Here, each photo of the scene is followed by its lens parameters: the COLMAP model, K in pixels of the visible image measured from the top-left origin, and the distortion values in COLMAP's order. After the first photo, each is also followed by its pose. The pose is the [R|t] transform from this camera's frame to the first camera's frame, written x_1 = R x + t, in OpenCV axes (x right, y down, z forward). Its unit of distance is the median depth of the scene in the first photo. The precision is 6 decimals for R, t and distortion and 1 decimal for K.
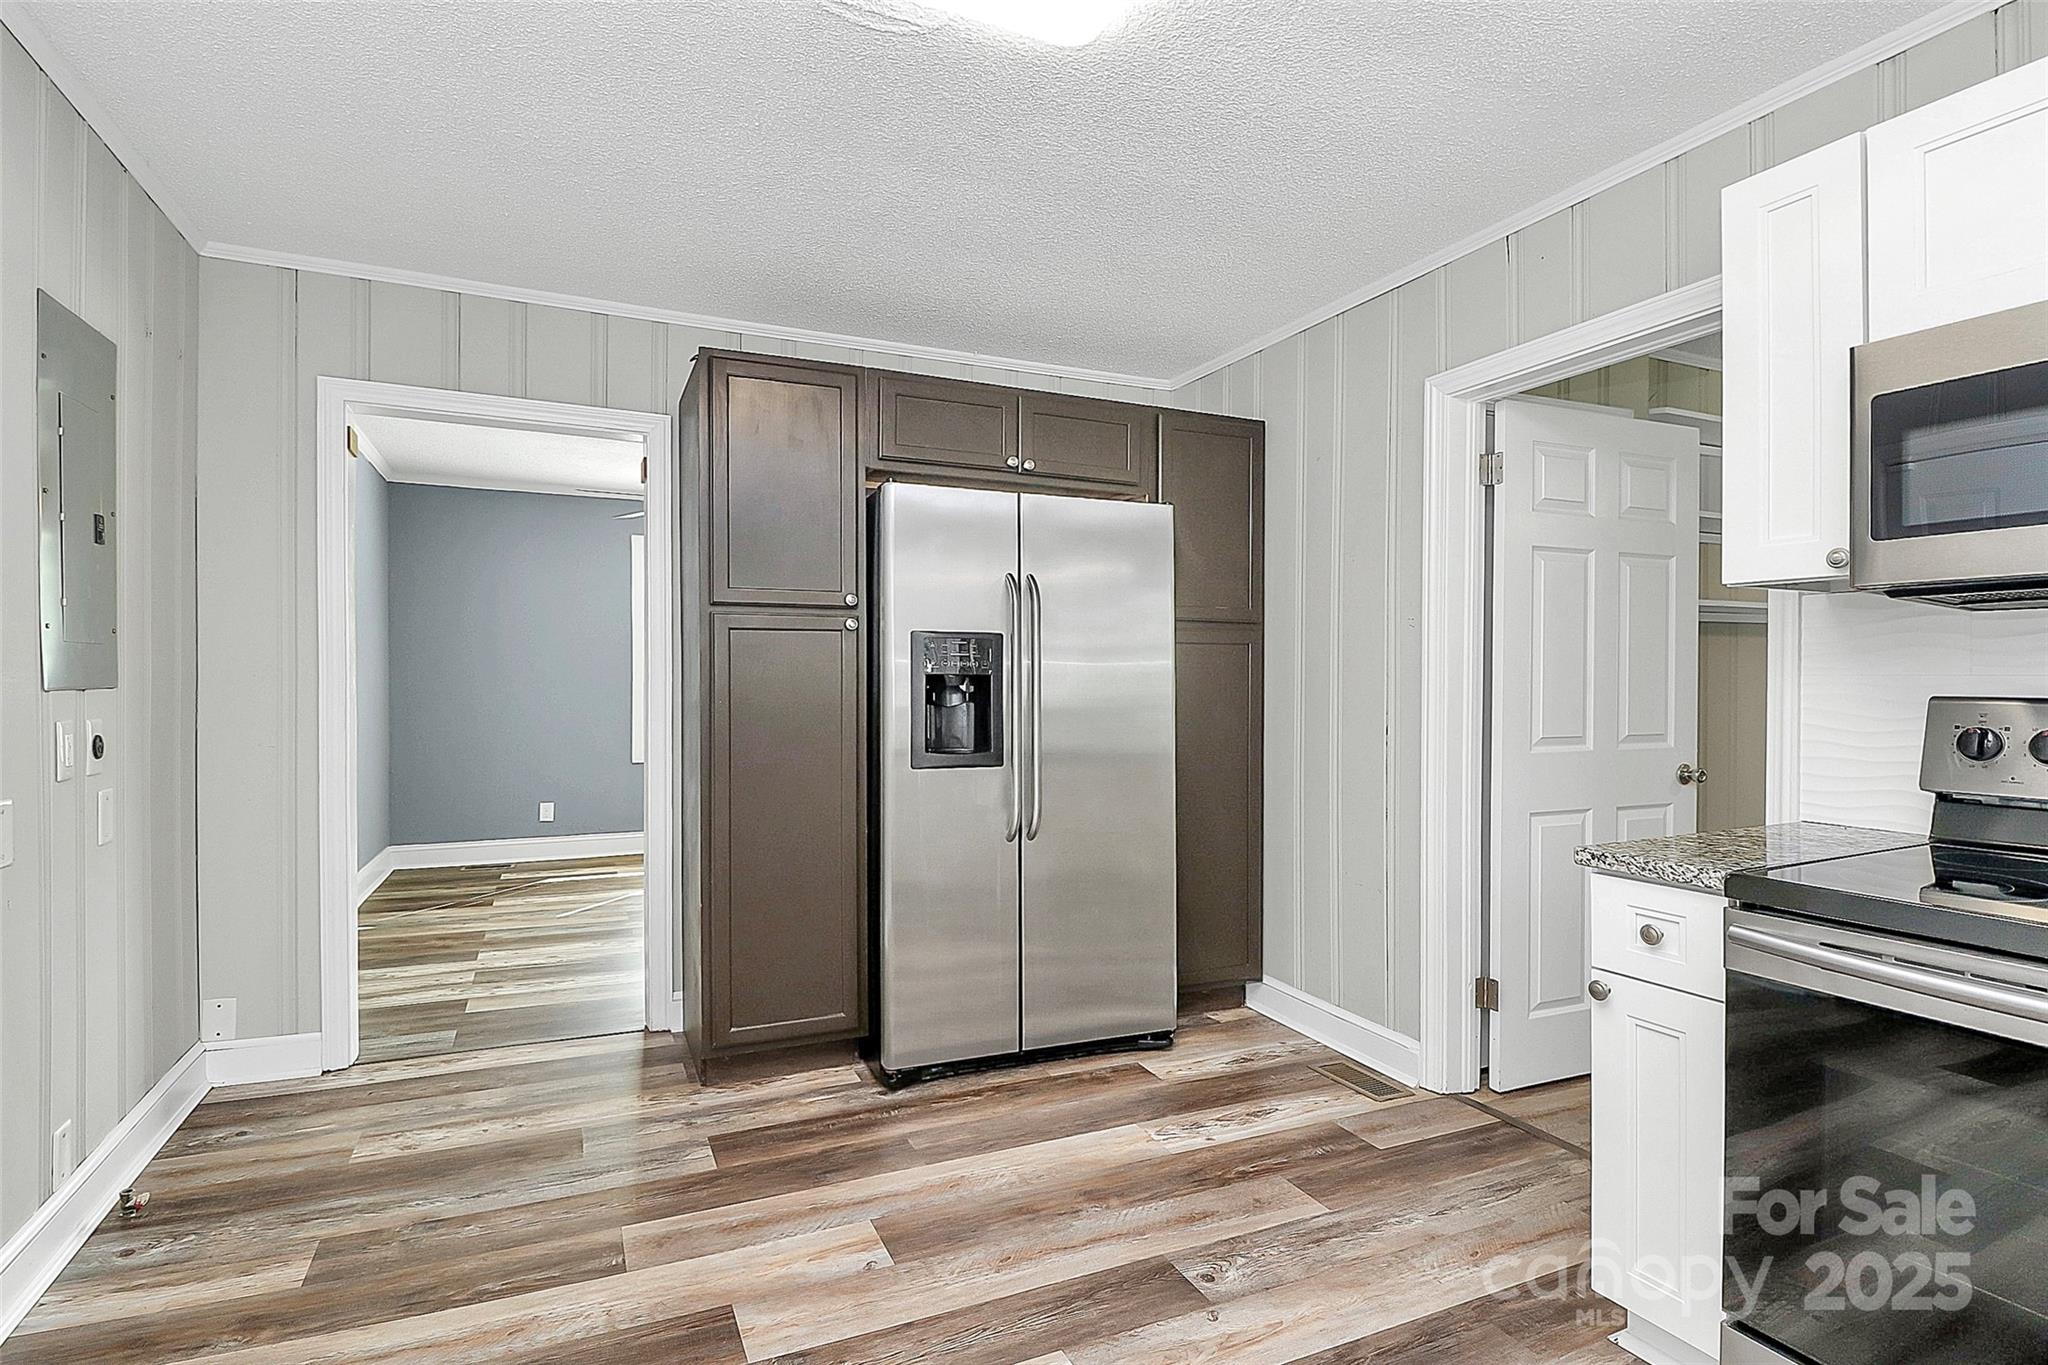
lens RADIAL K [[959.7, 0, 1019.9], [0, 959.7, 676.9], [0, 0, 1]] dist [0.002697, -0.012438]
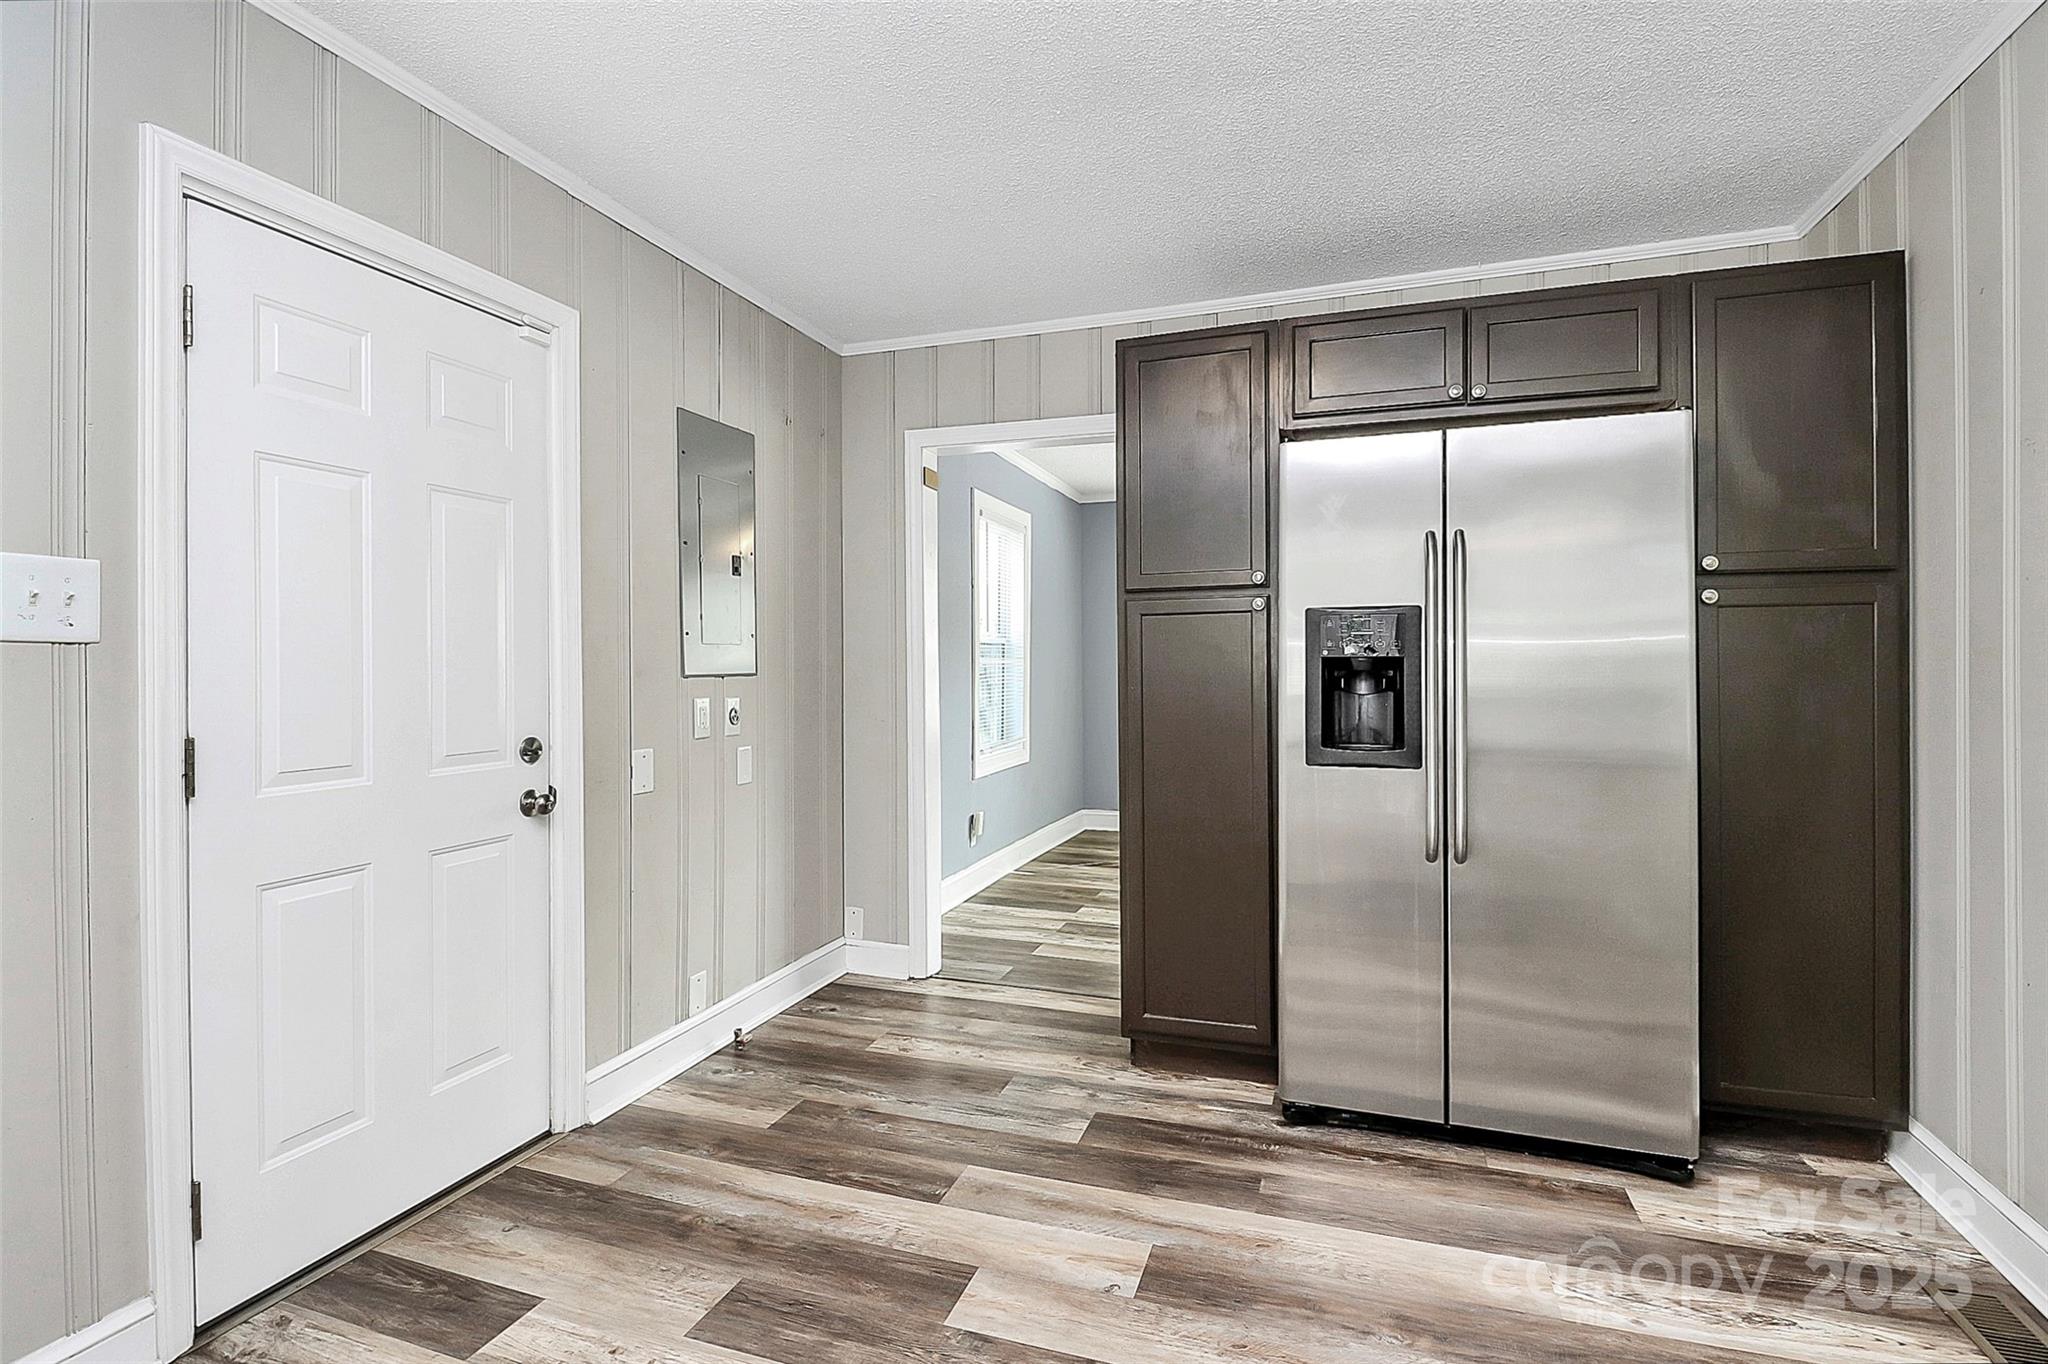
lens RADIAL K [[979.2, 0, 1050.1], [0, 979.2, 664.0], [0, 0, 1]] dist [-0.013336, -0.000875]
pose [[0.746983, -0.010275, -0.664764, 0.305382], [0.011718, 0.999929, -0.002288, 0.002196], [0.664740, -0.006081, 0.747050, 0.173685]]
